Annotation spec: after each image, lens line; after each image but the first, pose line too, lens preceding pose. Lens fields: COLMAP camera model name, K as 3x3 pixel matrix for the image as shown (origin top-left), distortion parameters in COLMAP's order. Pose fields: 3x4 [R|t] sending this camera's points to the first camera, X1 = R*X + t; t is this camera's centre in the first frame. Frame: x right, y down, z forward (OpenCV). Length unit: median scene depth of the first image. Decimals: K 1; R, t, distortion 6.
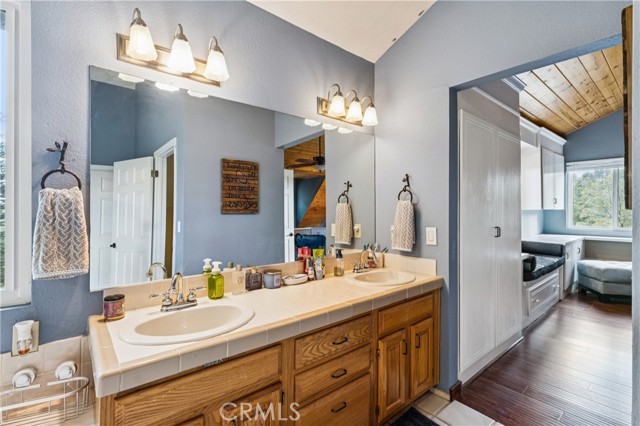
lens RADIAL K [[289.2, 0, 323.0], [0, 289.2, 209.2], [0, 0, 1]] dist [-0.005676, 0.002385]
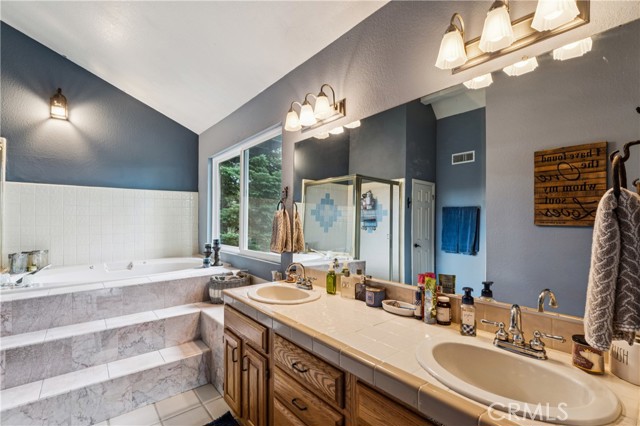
lens RADIAL K [[289.2, 0, 310.5], [0, 289.2, 217.9], [0, 0, 1]] dist [-0.005676, 0.002385]
pose [[-0.028041, -0.017890, -0.999447, 1.023006], [-0.001404, 0.999840, -0.017858, 0.020107], [0.999606, 0.000903, -0.028062, 1.151594]]
